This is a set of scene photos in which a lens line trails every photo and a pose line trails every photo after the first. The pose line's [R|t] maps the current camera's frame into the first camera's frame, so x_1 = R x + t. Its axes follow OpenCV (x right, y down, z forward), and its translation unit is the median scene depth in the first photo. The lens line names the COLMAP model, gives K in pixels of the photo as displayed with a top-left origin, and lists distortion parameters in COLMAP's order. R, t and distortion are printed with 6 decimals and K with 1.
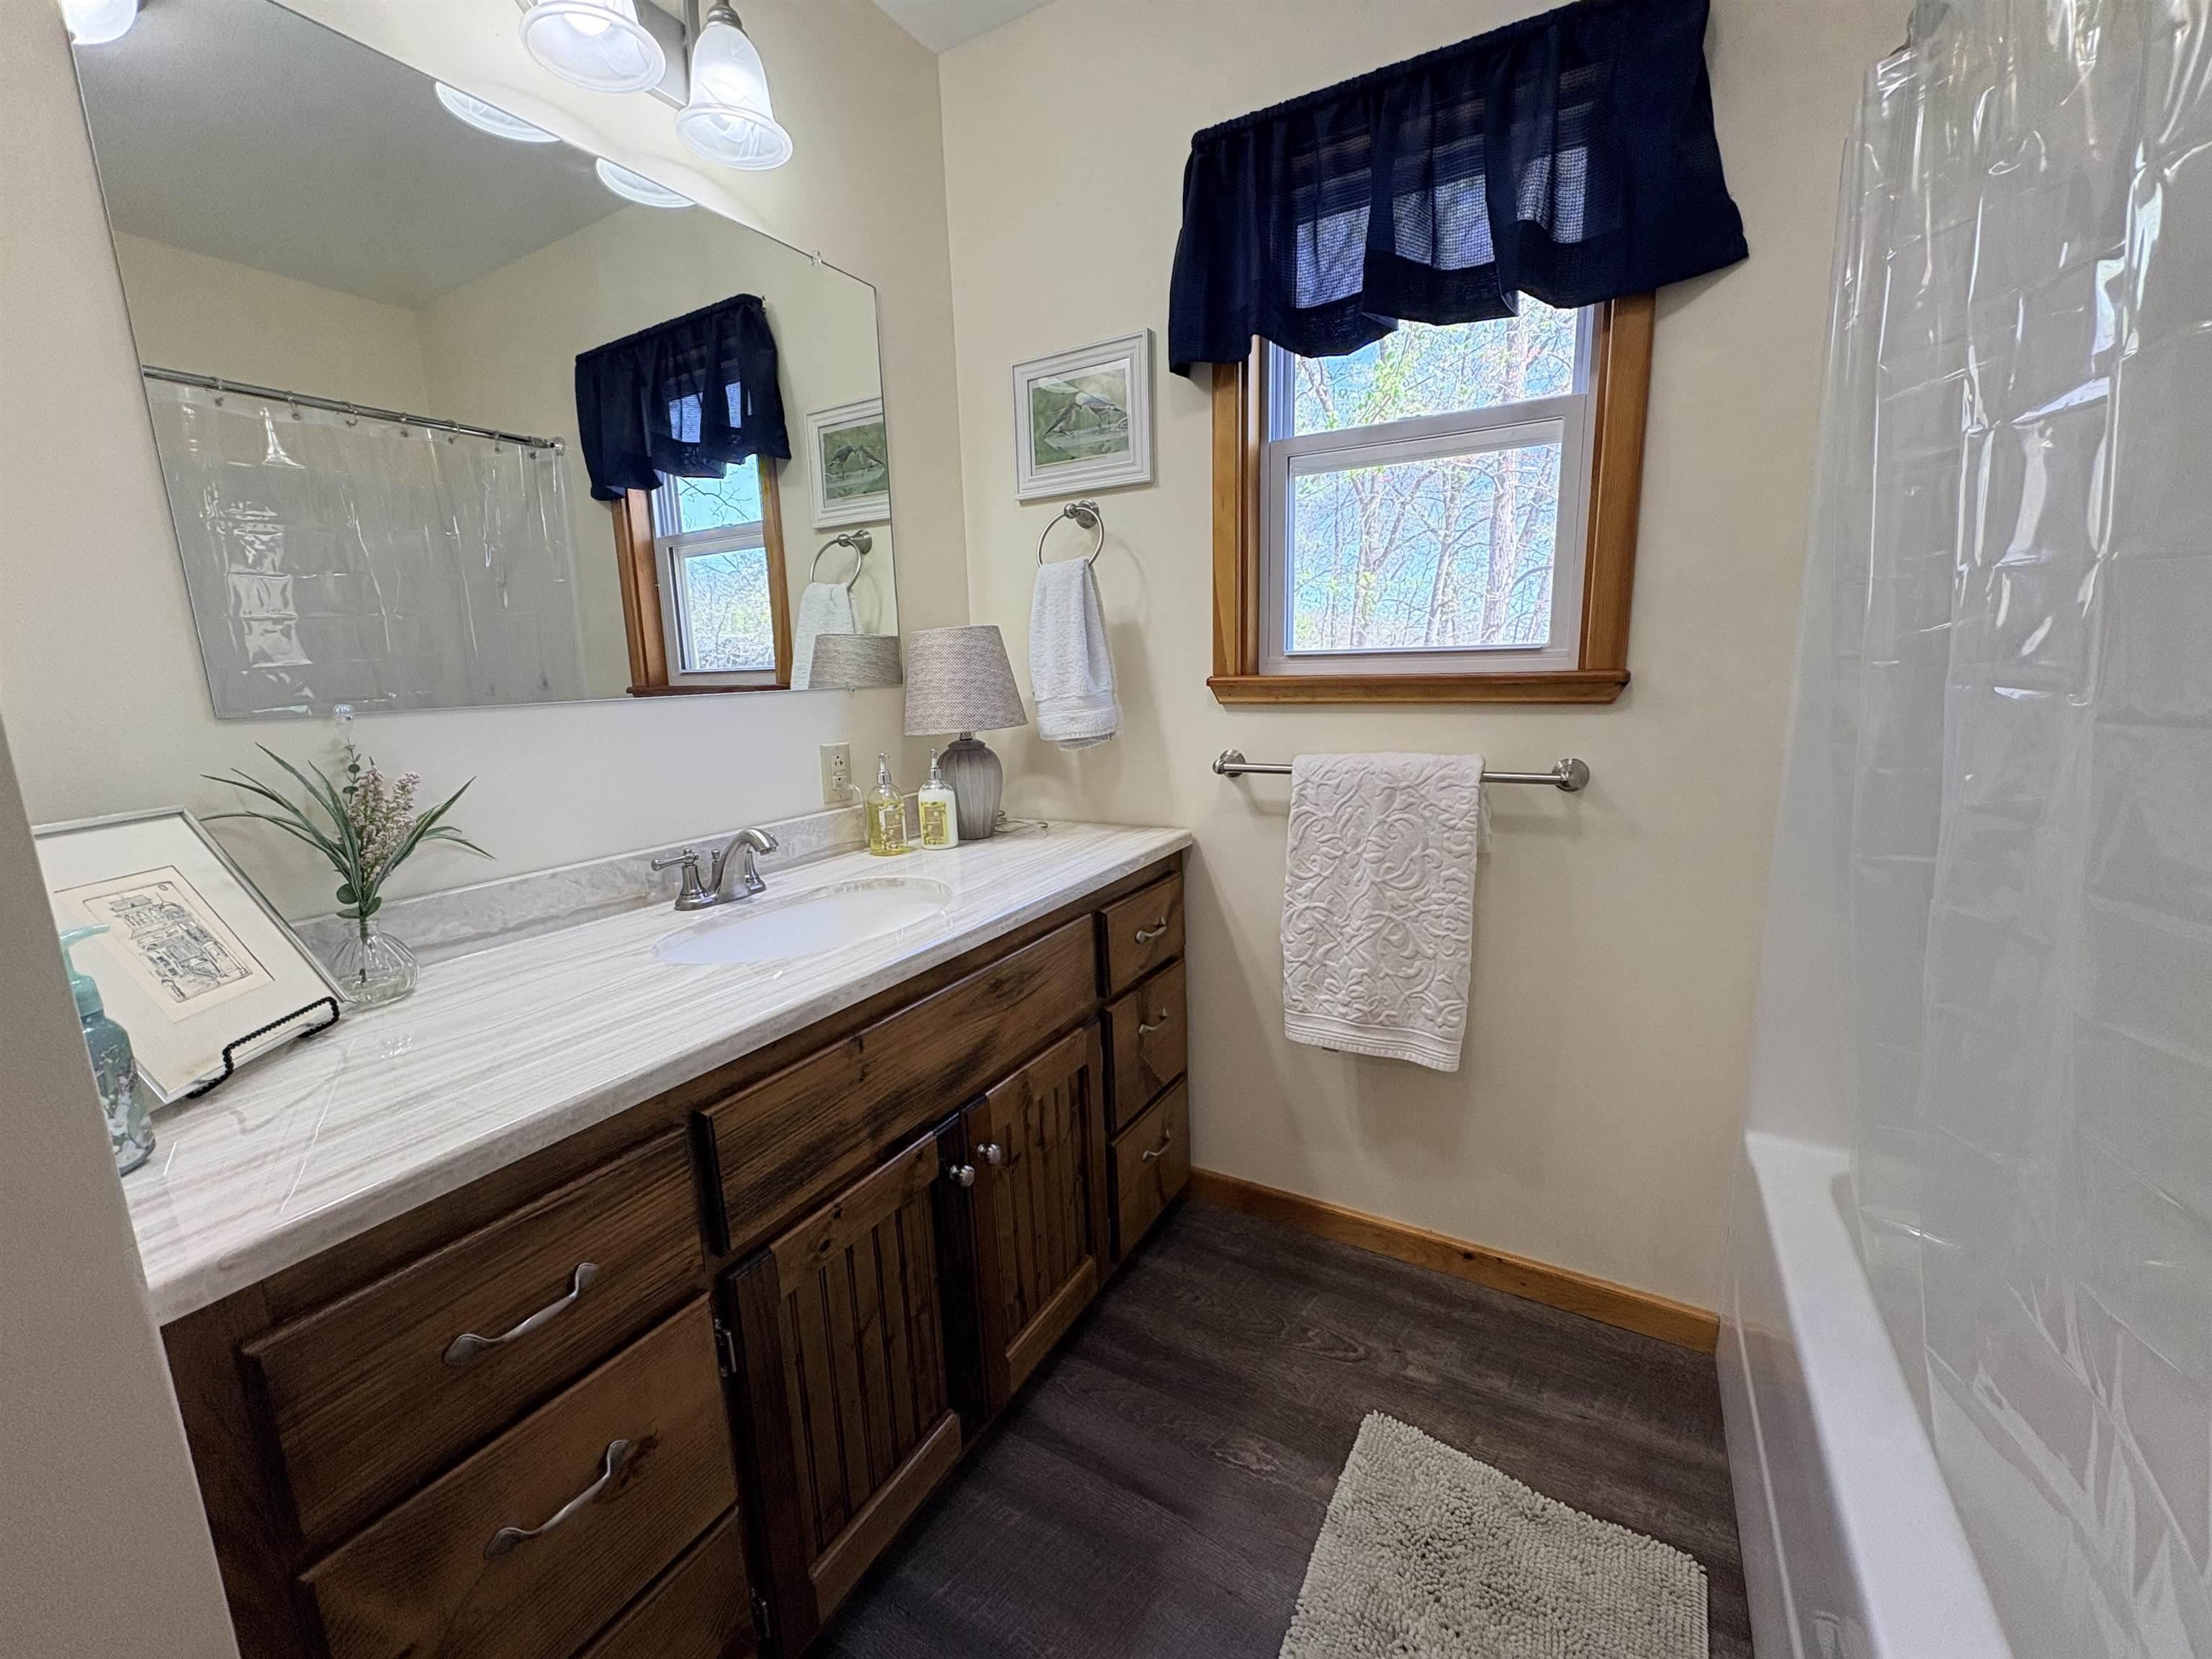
lens RADIAL K [[881.1, 0, 1106.0], [0, 881.1, 829.5], [0, 0, 1]] dist [-0.000867, 0.000421]
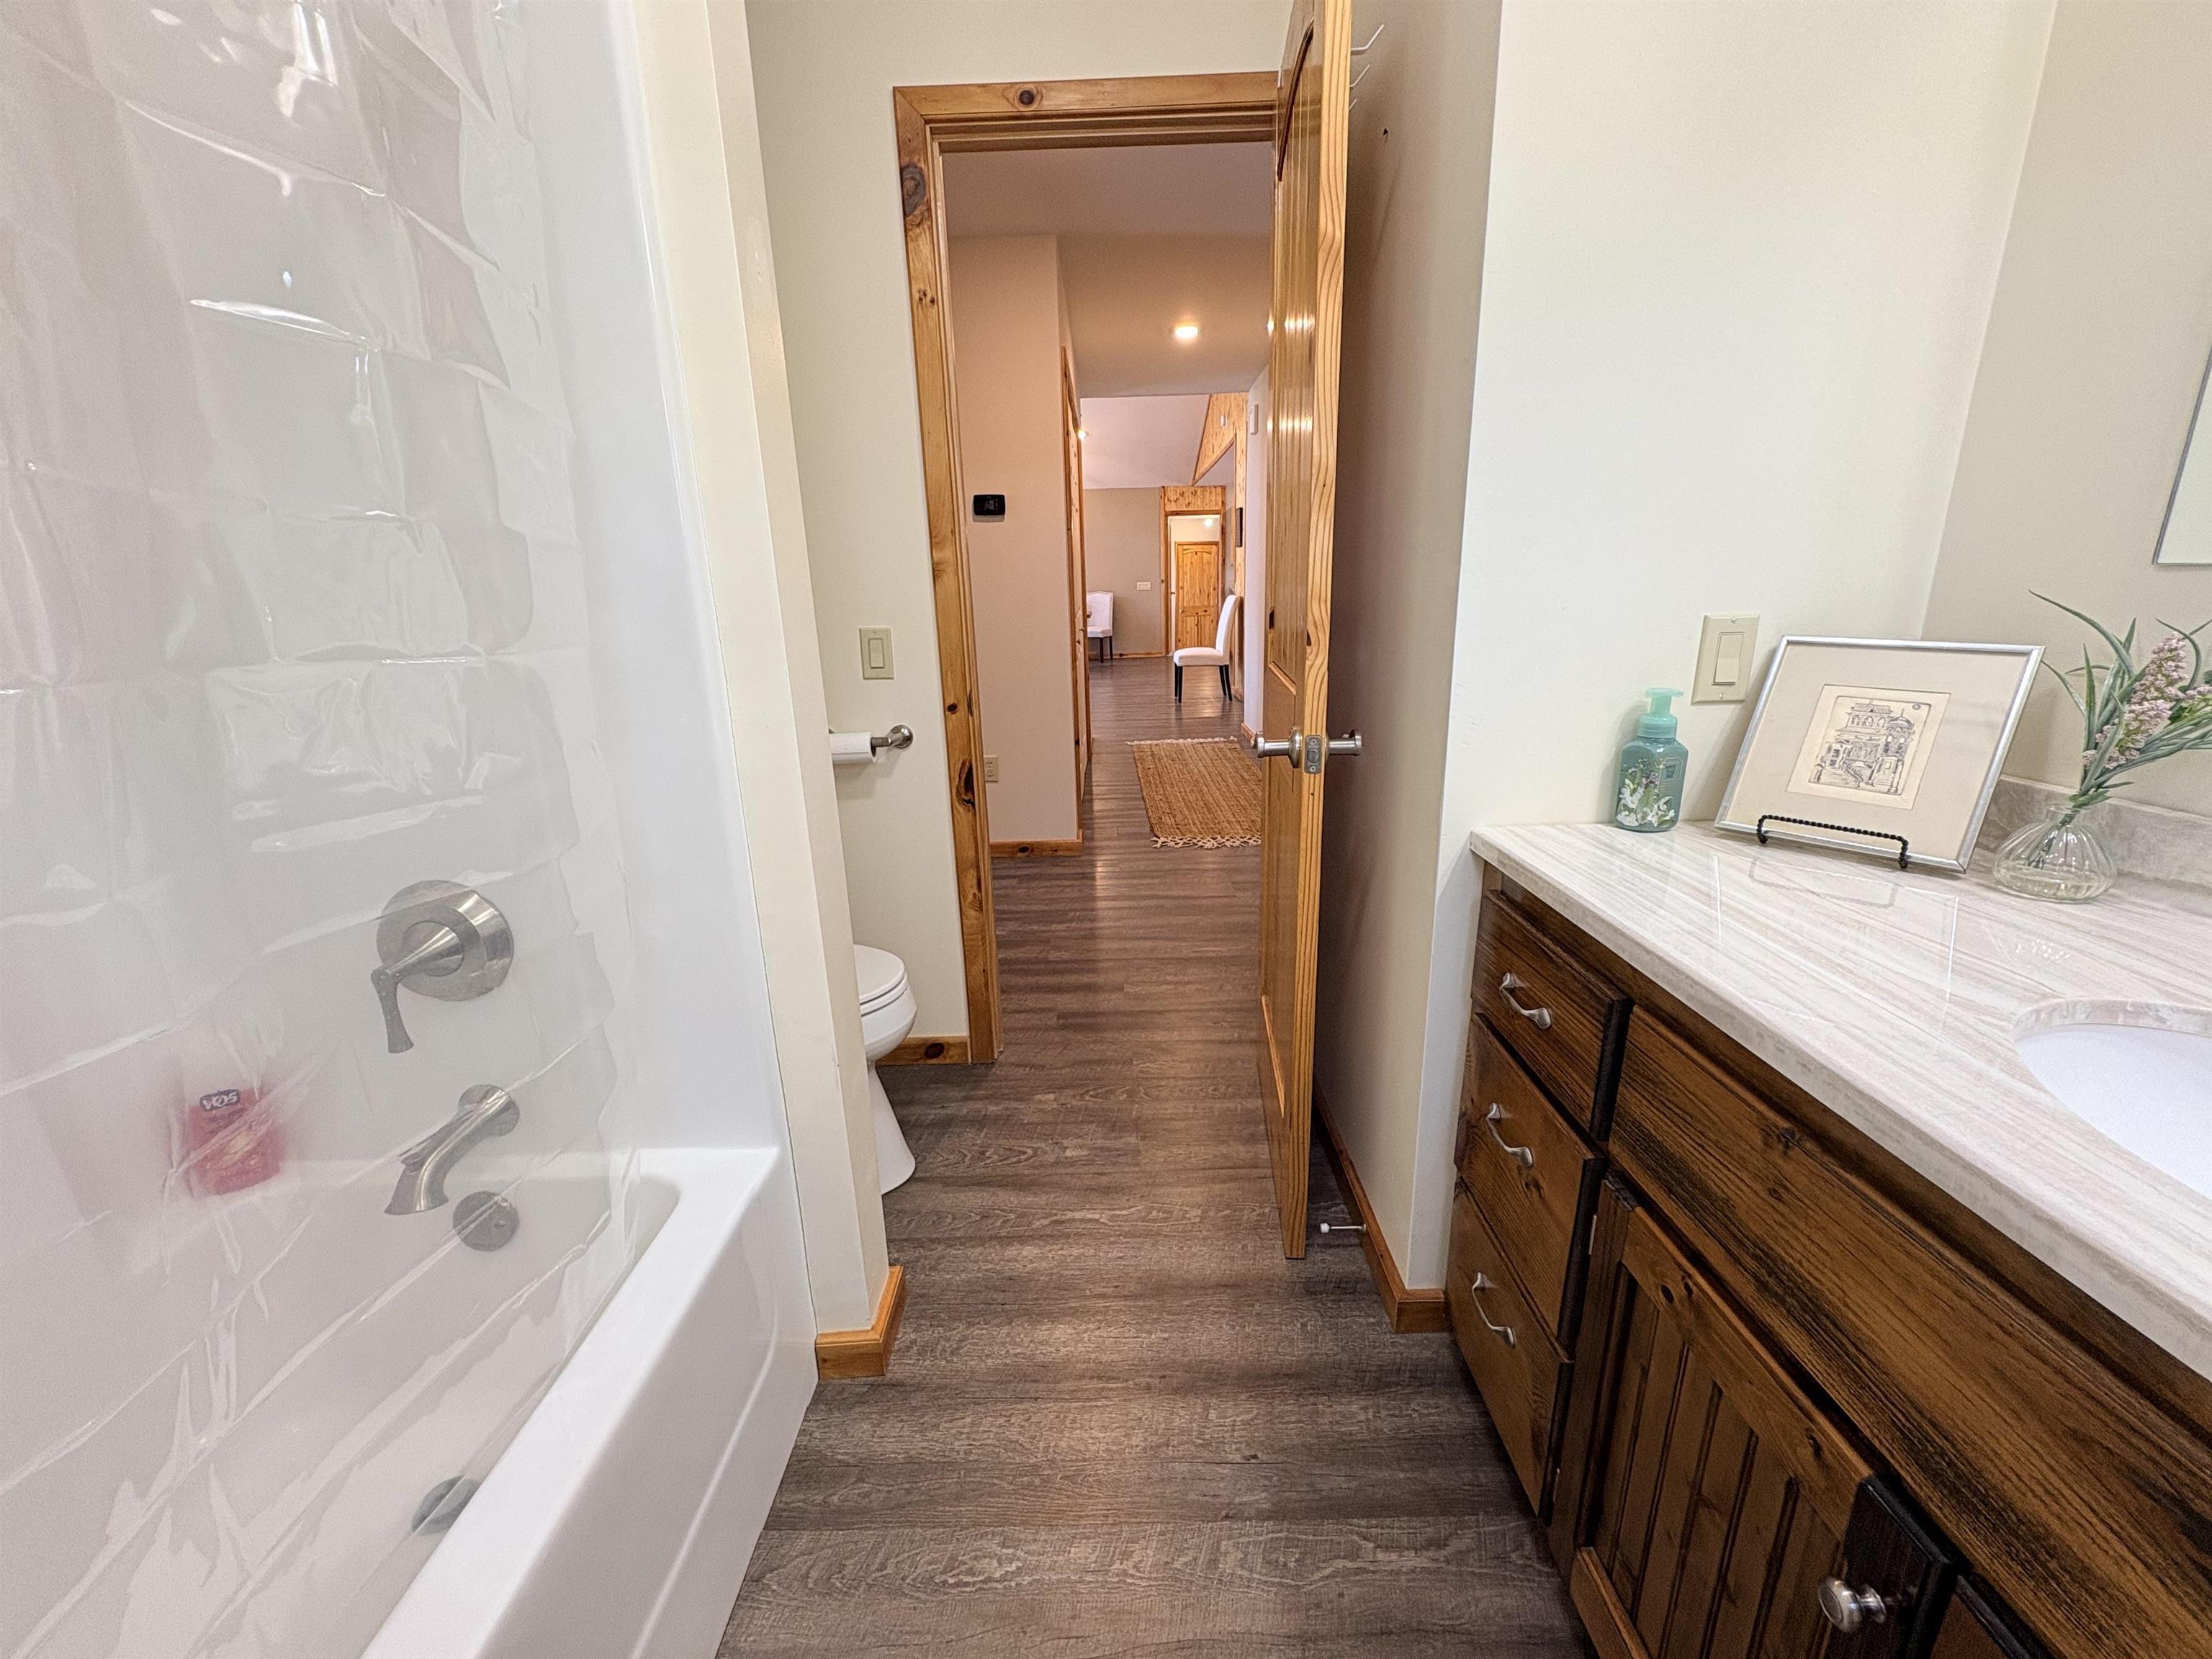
lens RADIAL K [[881.1, 0, 1106.0], [0, 881.1, 829.5], [0, 0, 1]] dist [-0.000867, 0.000421]
pose [[-0.867983, 0.183643, -0.461390, 0.443290], [-0.038754, 0.901227, 0.431612, -0.240253], [0.495080, 0.392512, -0.775132, 1.337656]]
